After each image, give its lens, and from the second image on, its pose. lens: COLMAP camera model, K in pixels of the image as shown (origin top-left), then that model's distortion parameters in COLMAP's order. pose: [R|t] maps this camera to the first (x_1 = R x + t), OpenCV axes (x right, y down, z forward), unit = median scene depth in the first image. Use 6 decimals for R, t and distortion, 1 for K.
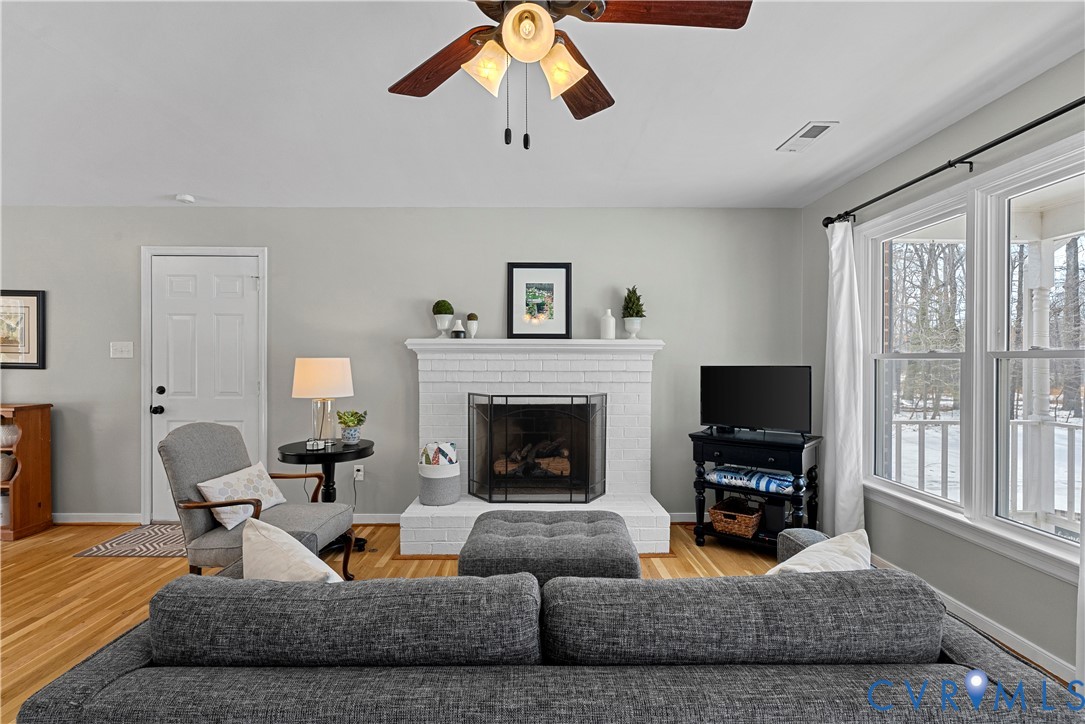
lens RADIAL K [[529.8, 0, 541.0], [0, 529.8, 359.9], [0, 0, 1]] dist [-0.004232, 0.000137]
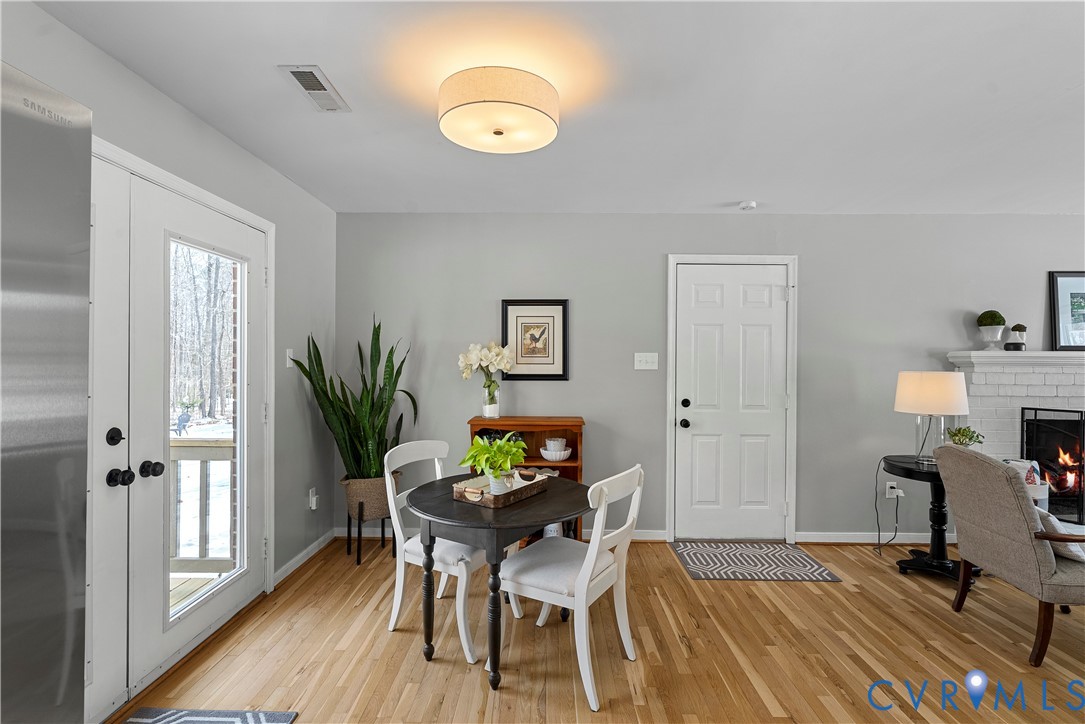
lens RADIAL K [[505.8, 0, 543.9], [0, 505.8, 364.0], [0, 0, 1]] dist [0.004629, 0.001219]
pose [[0.999700, 0.004103, -0.024149, -0.959836], [-0.004303, 0.999957, -0.008250, -0.005302], [0.024114, 0.008351, 0.999674, 0.066584]]
